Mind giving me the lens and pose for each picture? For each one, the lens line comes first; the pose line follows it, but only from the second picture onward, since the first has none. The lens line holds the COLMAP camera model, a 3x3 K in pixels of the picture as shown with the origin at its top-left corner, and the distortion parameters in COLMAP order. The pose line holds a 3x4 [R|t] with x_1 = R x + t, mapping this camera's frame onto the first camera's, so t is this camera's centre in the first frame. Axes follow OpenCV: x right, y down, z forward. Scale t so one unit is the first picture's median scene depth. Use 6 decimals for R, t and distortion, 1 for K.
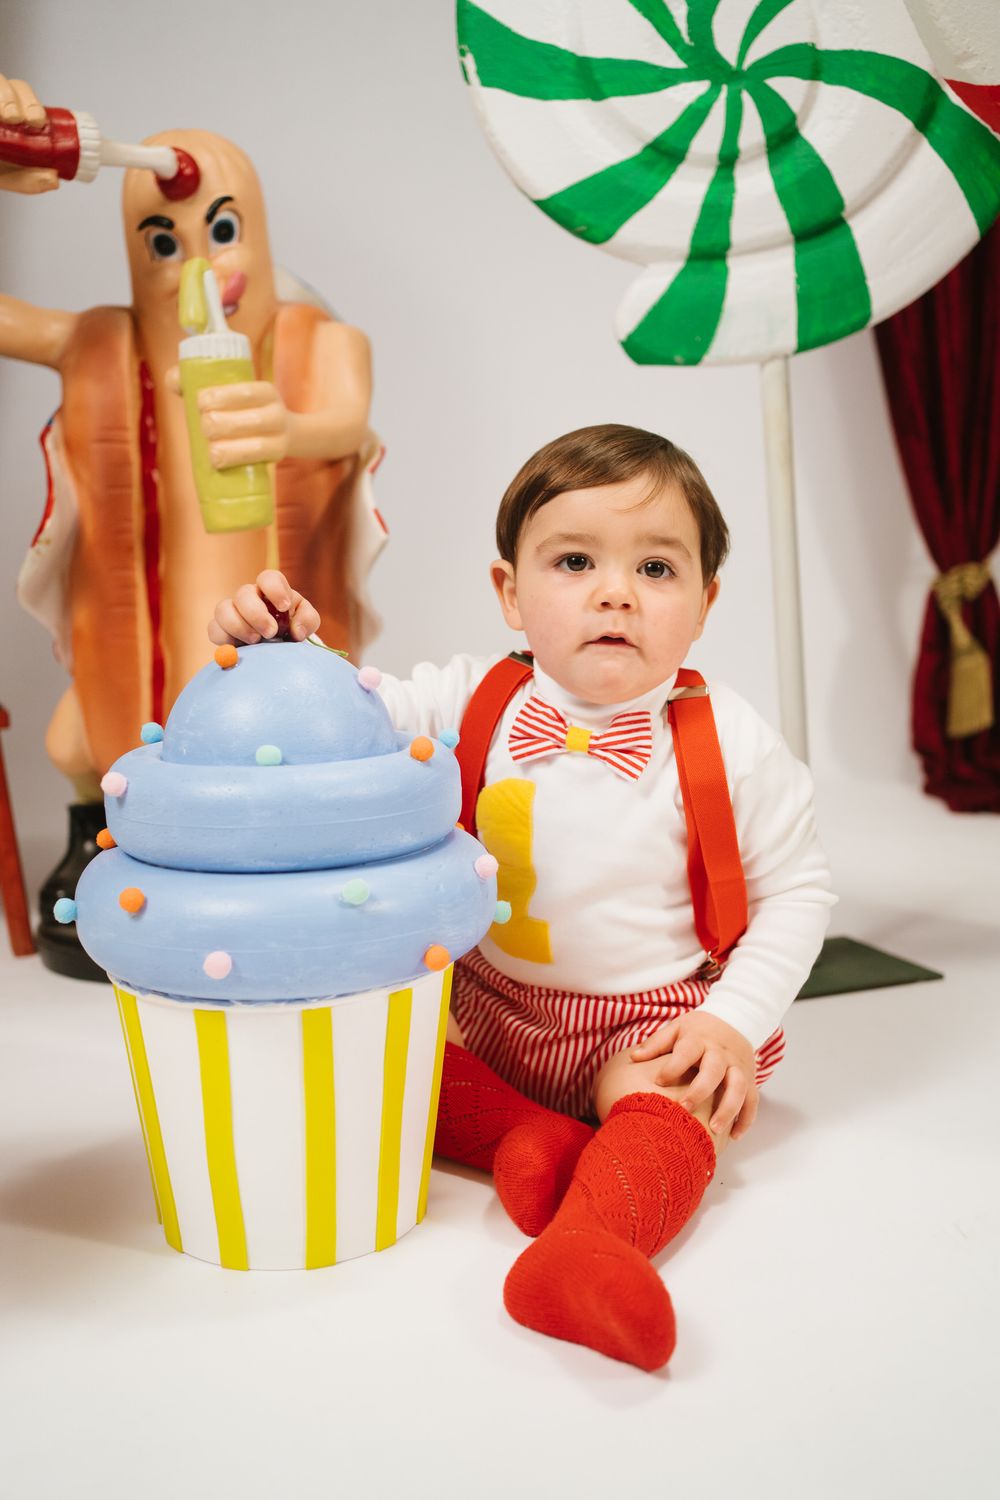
lens RADIAL K [[1648.0, 0, 500.0], [0, 1648.0, 750.0], [0, 0, 1]] dist [0.027648, 0.032390]
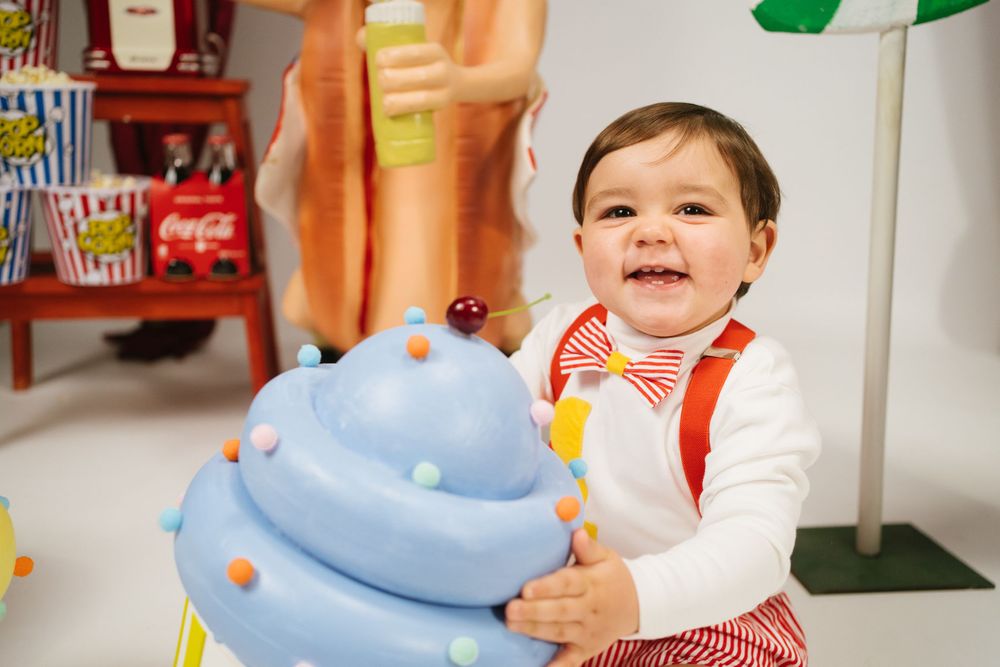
lens RADIAL K [[1098.7, 0, 481.6], [0, 1098.7, 335.5], [0, 0, 1]] dist [0.027648, 0.032390]
pose [[0.969848, 0.093118, -0.225219, 0.085496], [-0.070370, 0.991763, 0.107021, -0.094268], [0.233329, -0.087946, 0.968413, 0.202041]]
